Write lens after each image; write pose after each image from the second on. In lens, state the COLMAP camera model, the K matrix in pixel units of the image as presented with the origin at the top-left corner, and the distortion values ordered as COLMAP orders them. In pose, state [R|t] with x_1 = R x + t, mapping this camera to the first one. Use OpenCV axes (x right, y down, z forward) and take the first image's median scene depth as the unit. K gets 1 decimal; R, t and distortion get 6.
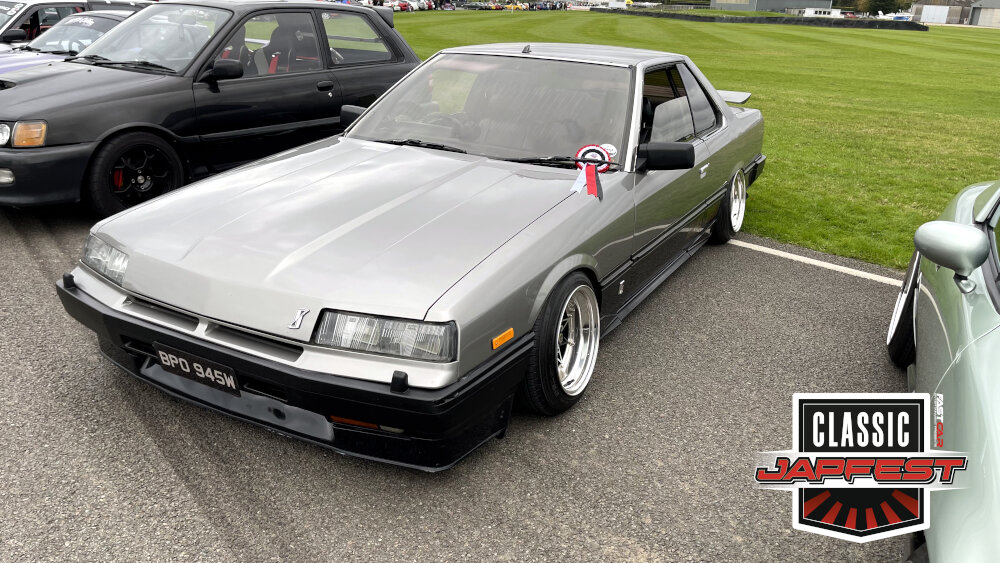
lens RADIAL K [[756.5, 0, 505.8], [0, 756.5, 294.1], [0, 0, 1]] dist [0.081080, -0.109729]
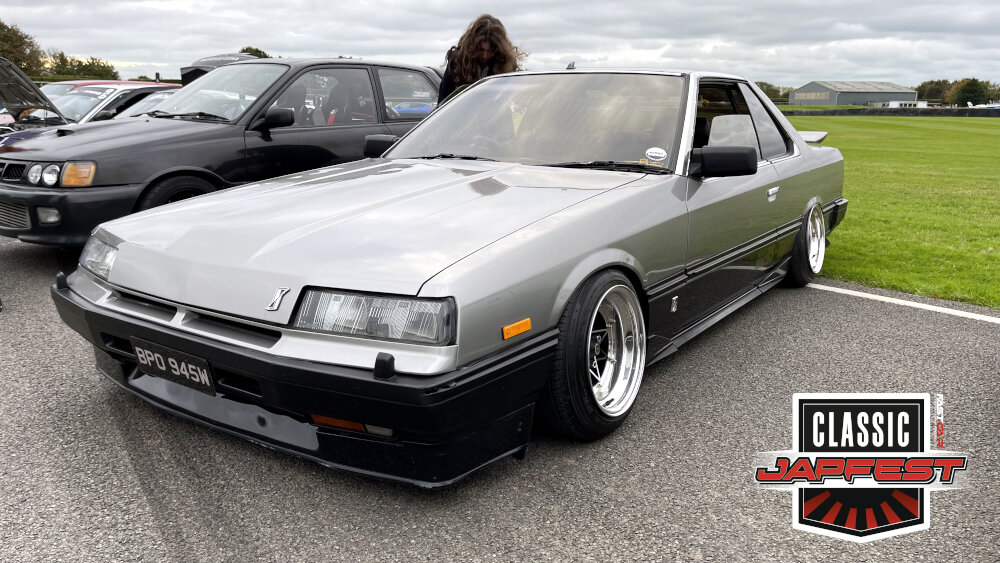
lens RADIAL K [[756.1, 0, 501.1], [0, 756.1, 292.8], [0, 0, 1]] dist [0.082362, -0.110871]
pose [[0.993882, -0.005192, -0.110328, 0.066496], [-0.009268, 0.991451, -0.130152, 0.119682], [0.110061, 0.130378, 0.985337, 0.154481]]
